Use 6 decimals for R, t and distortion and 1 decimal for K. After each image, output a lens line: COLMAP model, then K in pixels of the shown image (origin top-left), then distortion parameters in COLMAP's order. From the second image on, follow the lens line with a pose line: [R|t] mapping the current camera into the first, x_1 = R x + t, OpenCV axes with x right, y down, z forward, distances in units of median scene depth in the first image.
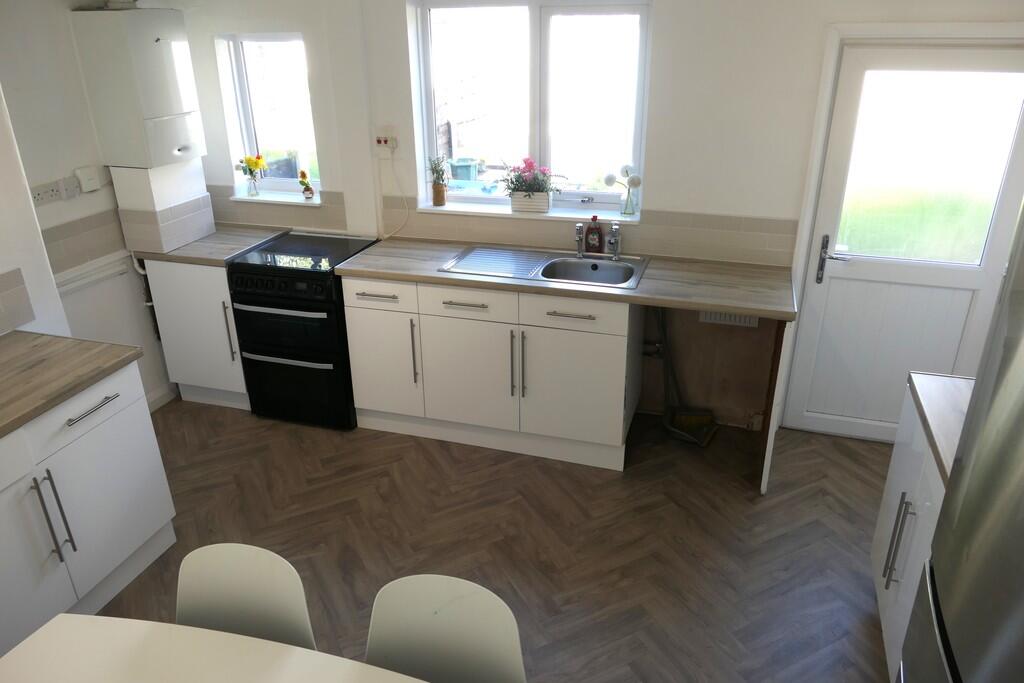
lens RADIAL K [[741.4, 0, 512.0], [0, 741.4, 341.5], [0, 0, 1]] dist [-0.007352, 0.003419]
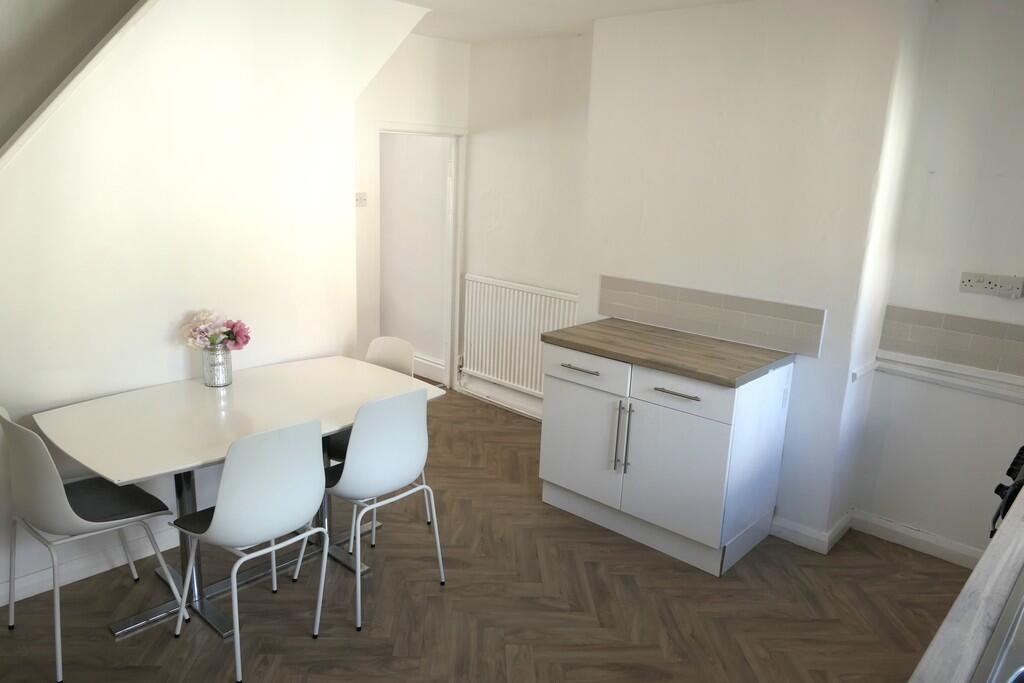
lens RADIAL K [[741.4, 0, 512.0], [0, 741.4, 341.5], [0, 0, 1]] dist [-0.007352, 0.003419]
pose [[-0.424061, 0.212077, -0.880452, 0.449879], [-0.404117, 0.825725, 0.393534, -0.258338], [0.810470, 0.522688, -0.264453, 0.769167]]
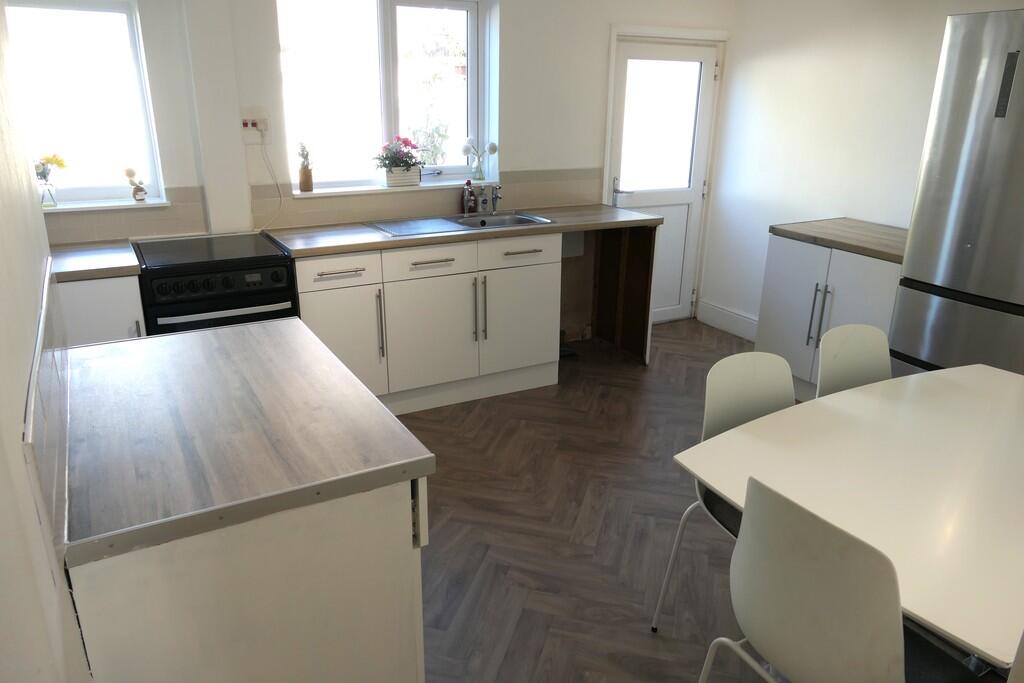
lens RADIAL K [[741.4, 0, 512.0], [0, 741.4, 341.5], [0, 0, 1]] dist [-0.007352, 0.003419]
pose [[0.678418, -0.213415, 0.702996, -0.721377], [0.276887, 0.960592, 0.024409, 0.061211], [-0.680502, 0.178091, 0.710775, 0.193177]]
